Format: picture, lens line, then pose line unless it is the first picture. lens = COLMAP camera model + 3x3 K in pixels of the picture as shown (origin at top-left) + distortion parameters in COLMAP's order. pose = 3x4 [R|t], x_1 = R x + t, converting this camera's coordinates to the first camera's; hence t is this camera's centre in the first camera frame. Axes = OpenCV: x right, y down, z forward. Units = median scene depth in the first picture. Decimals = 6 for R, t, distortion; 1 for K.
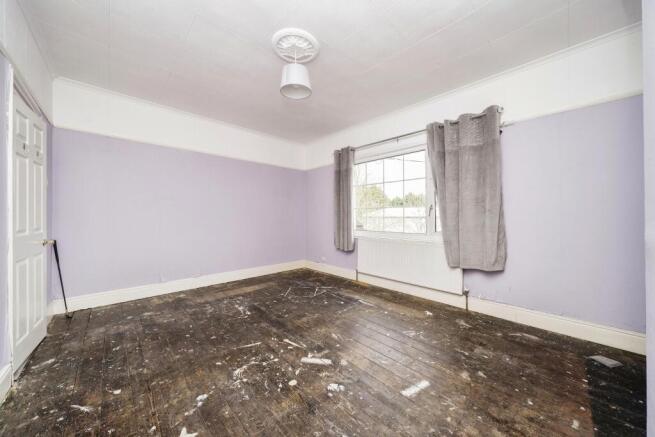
lens RADIAL K [[225.2, 0, 327.7], [0, 225.2, 218.8], [0, 0, 1]] dist [-0.001919, -0.000186]
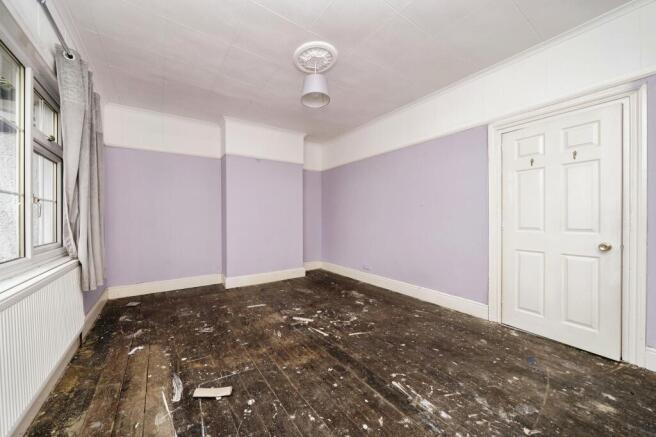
lens RADIAL K [[225.6, 0, 326.8], [0, 225.6, 216.4], [0, 0, 1]] dist [-0.001919, -0.000186]
pose [[-0.993915, 0.002654, 0.110121, -0.312155], [0.002793, 0.999995, 0.001108, -0.015056], [-0.110118, 0.001409, -0.993918, 2.086436]]
